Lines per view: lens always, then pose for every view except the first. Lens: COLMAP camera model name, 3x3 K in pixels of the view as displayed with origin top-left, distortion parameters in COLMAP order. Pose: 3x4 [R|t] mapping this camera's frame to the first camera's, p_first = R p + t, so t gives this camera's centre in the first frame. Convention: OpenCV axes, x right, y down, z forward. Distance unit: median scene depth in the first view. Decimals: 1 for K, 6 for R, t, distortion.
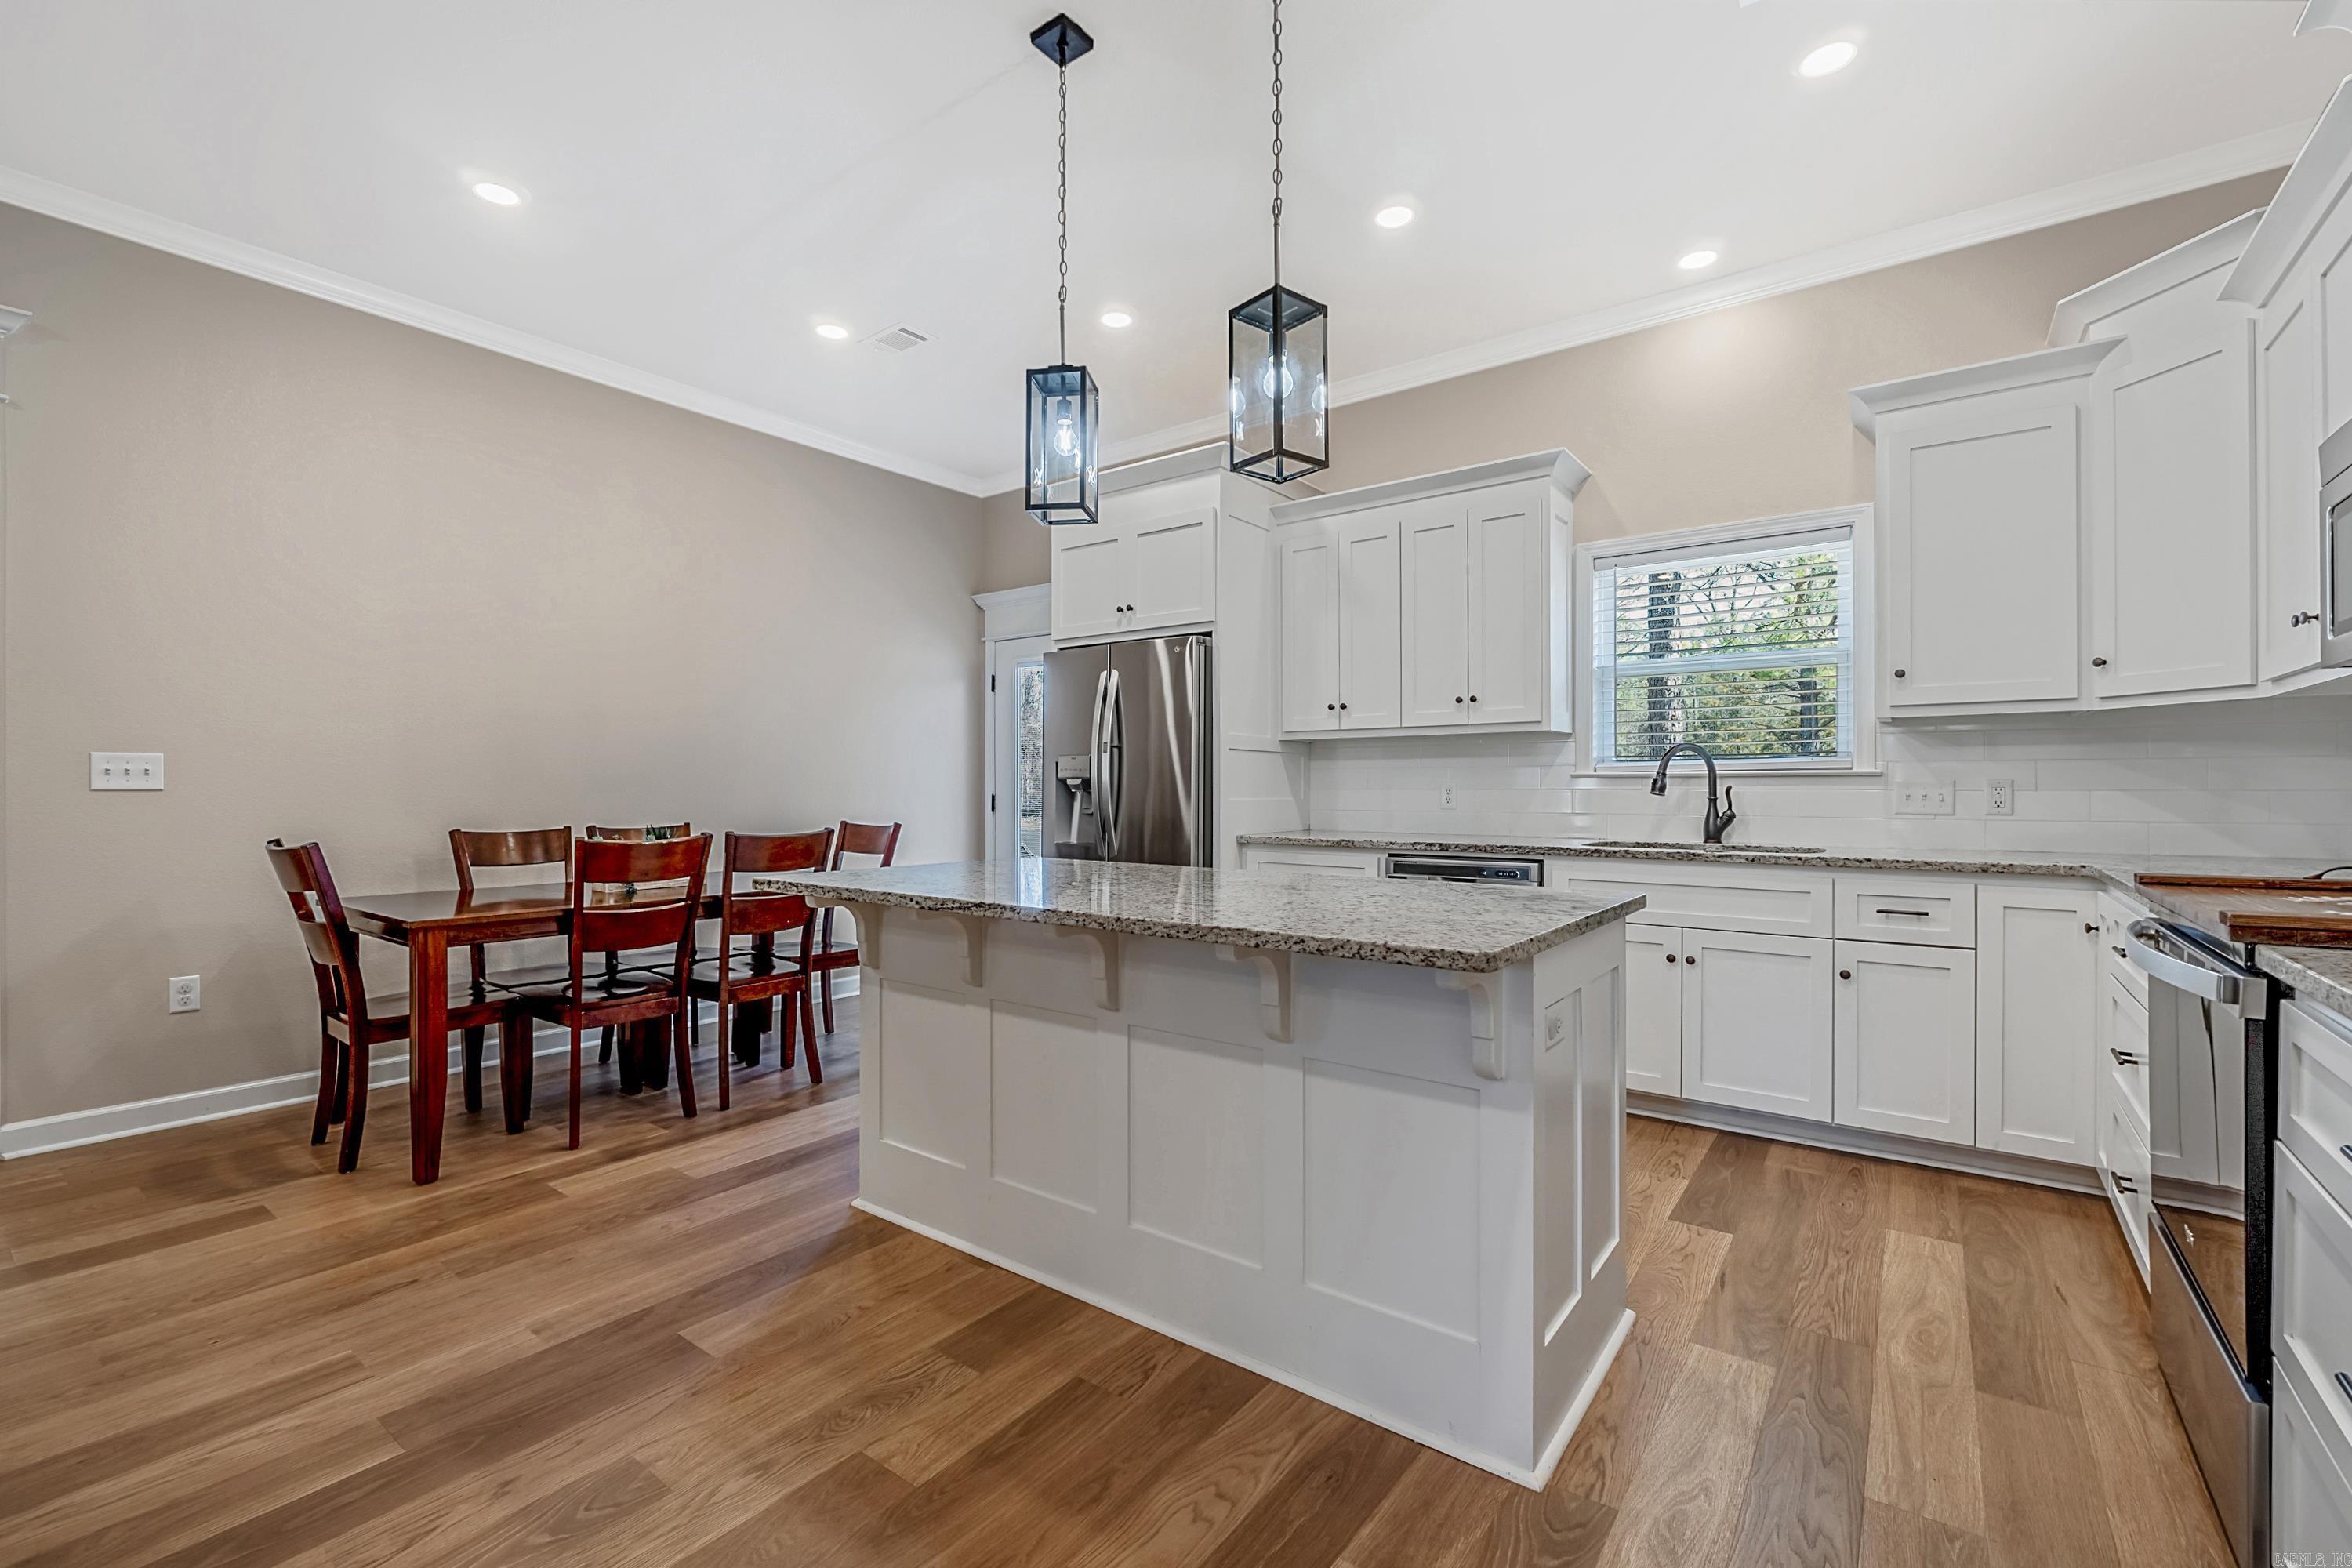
lens RADIAL K [[1002.0, 0, 1181.2], [0, 1002.0, 792.3], [0, 0, 1]] dist [-0.002189, -0.000328]
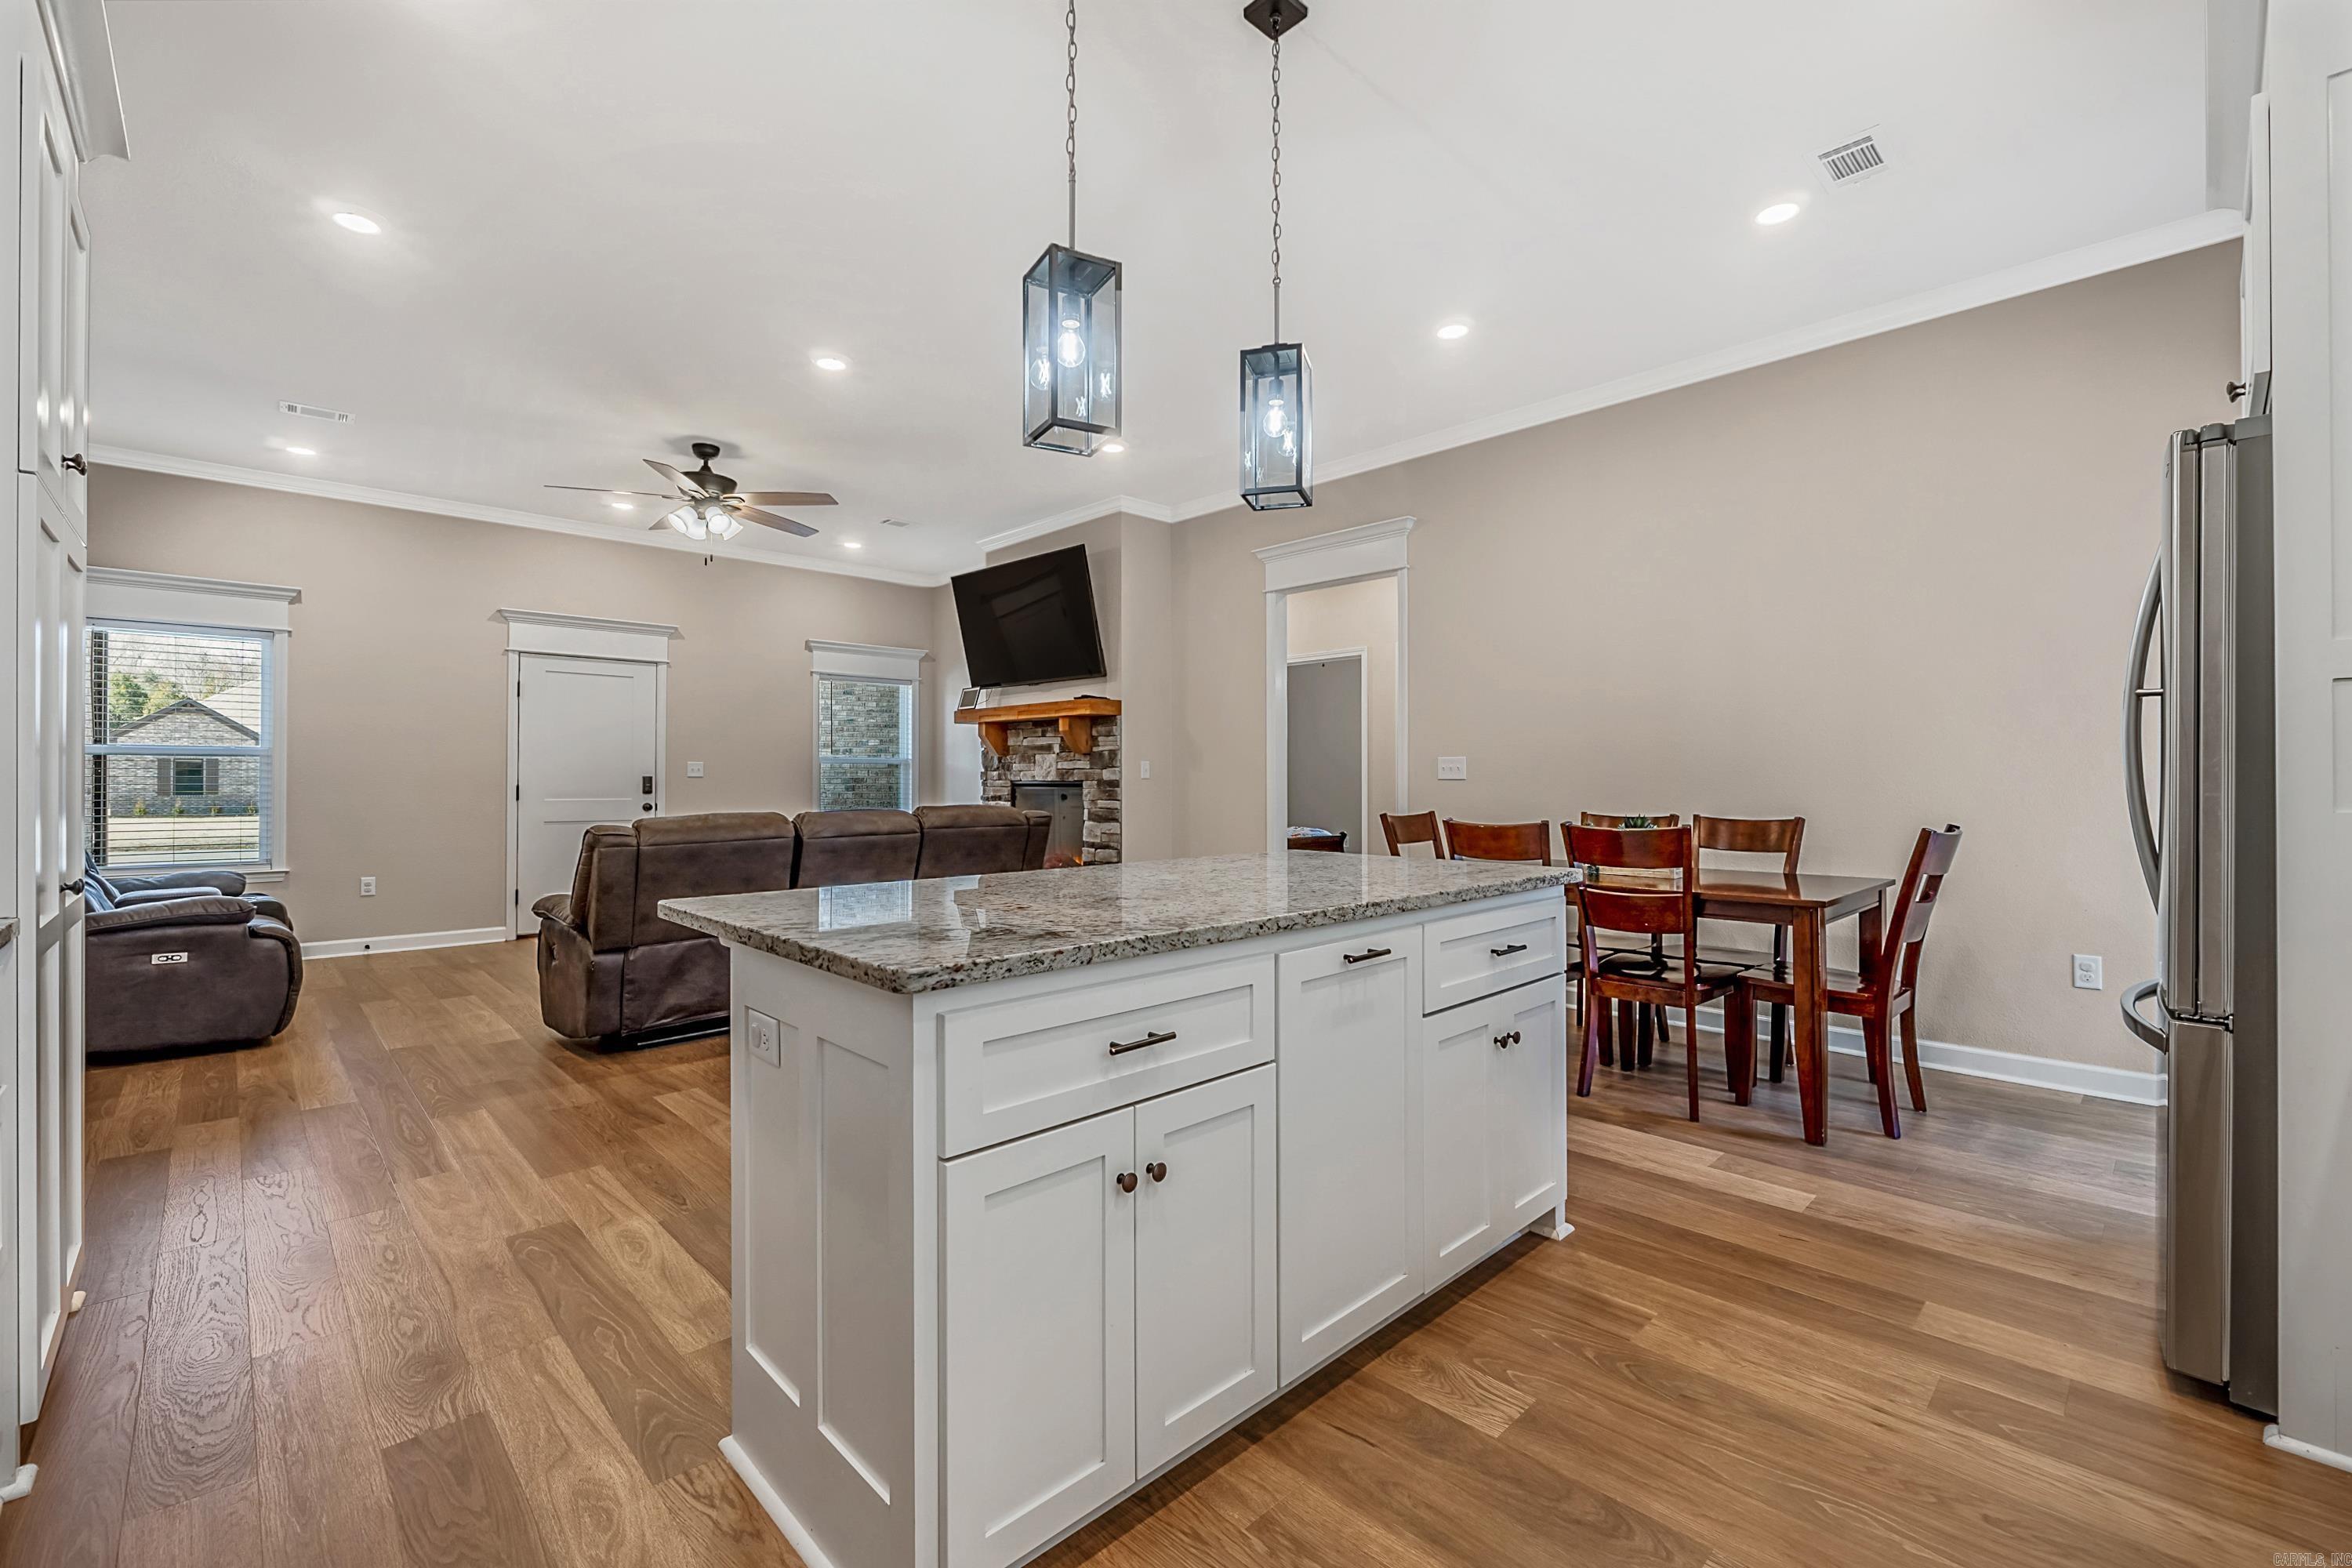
lens RADIAL K [[986.6, 0, 1160.2], [0, 986.6, 779.9], [0, 0, 1]] dist [-0.000132, 0.000326]
pose [[-0.169357, 0.000272, -0.985555, 0.573249], [0.003226, 0.999995, -0.000278, -0.003619], [0.985550, -0.003226, -0.169357, 0.716721]]
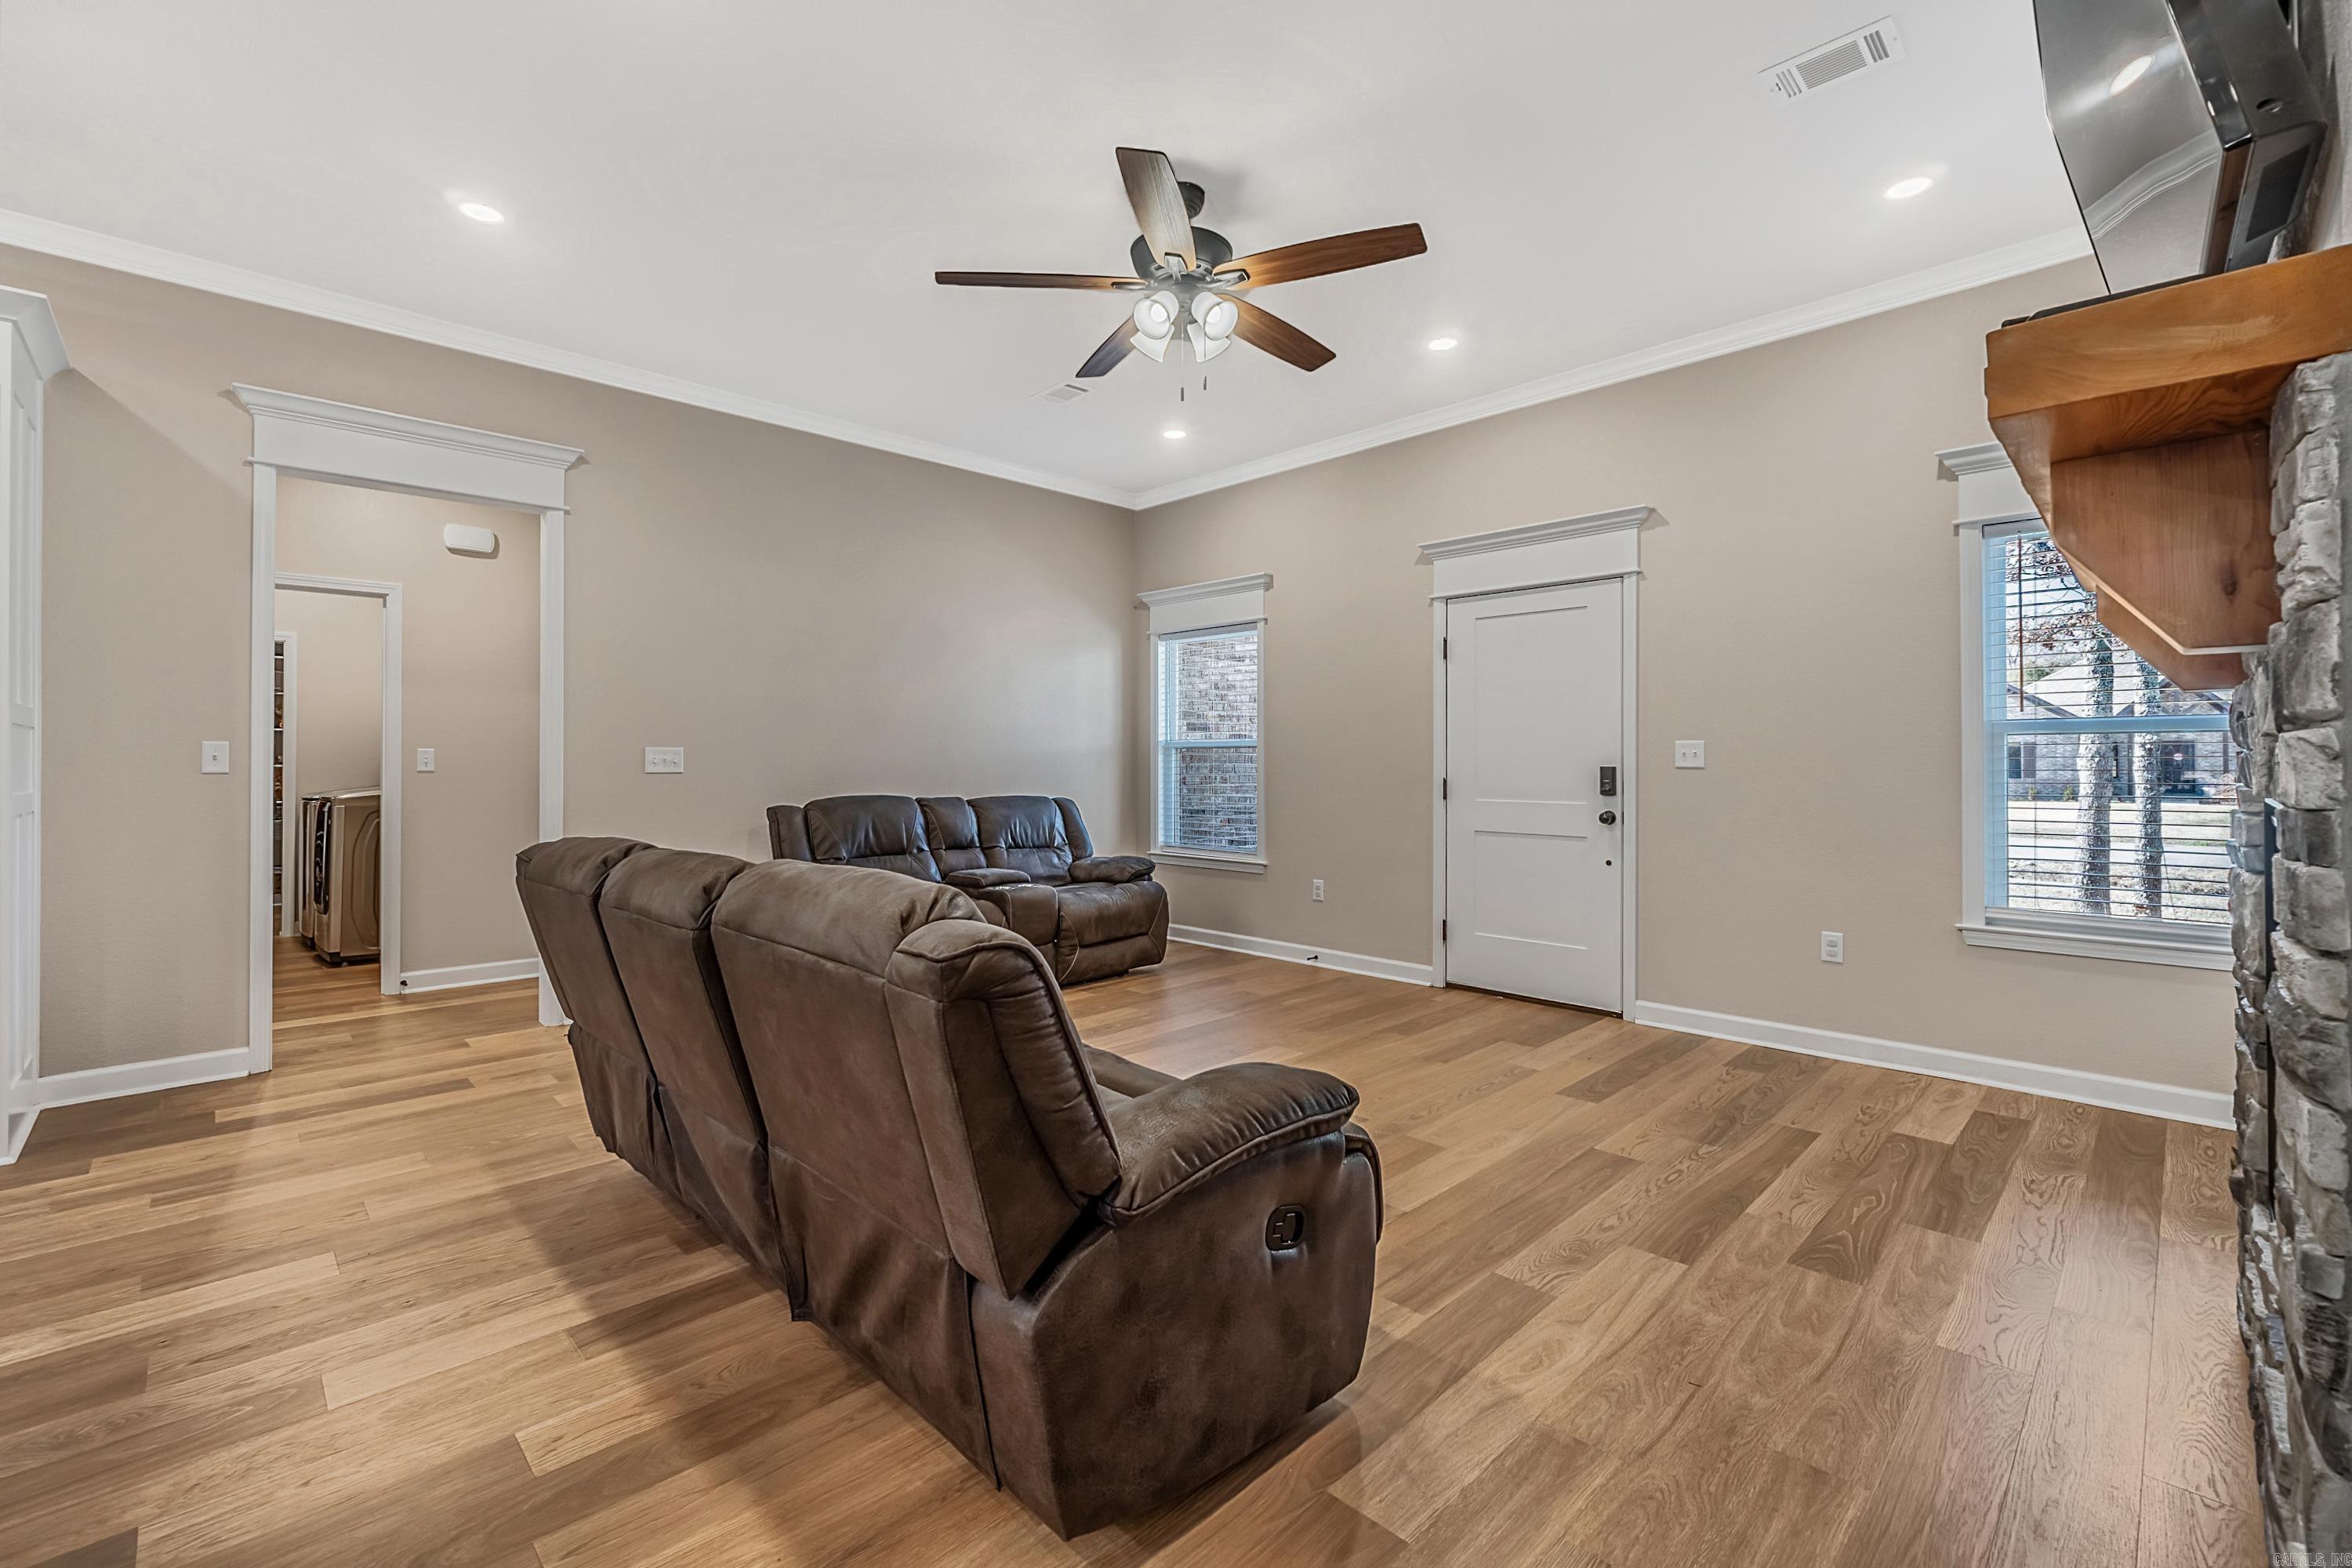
lens RADIAL K [[994.8, 0, 1176.0], [0, 994.8, 763.3], [0, 0, 1]] dist [-0.001860, -0.000193]
pose [[-0.989062, 0.001488, 0.147494, -0.921412], [0.001023, 0.999994, -0.003227, -0.015727], [-0.147498, -0.003040, -0.989058, 0.633863]]
